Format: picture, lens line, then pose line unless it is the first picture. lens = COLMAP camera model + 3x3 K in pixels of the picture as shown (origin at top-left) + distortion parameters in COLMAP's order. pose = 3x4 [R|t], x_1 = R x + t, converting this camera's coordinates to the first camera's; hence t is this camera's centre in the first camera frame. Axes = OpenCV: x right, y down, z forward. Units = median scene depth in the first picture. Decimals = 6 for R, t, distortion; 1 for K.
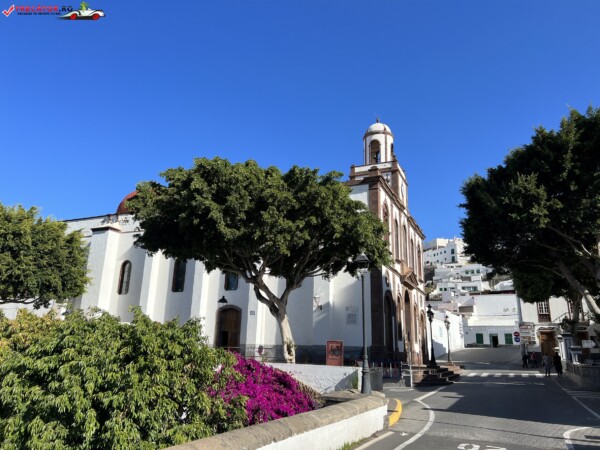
lens RADIAL K [[450.9, 0, 300.0], [0, 450.9, 225.0], [0, 0, 1]] dist [0.000981, -0.007078]
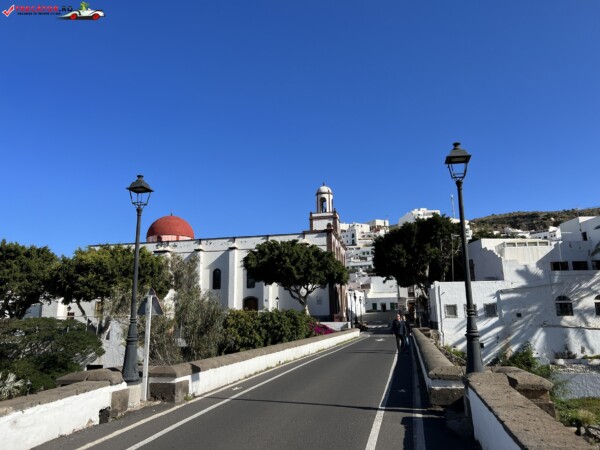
lens RADIAL K [[450.9, 0, 300.0], [0, 450.9, 225.0], [0, 0, 1]] dist [0.000981, -0.007078]
pose [[0.975428, -0.000312, 0.220318, -0.299639], [-0.013961, 0.997902, 0.063224, -0.189242], [-0.219876, -0.064747, 0.973377, -0.668558]]
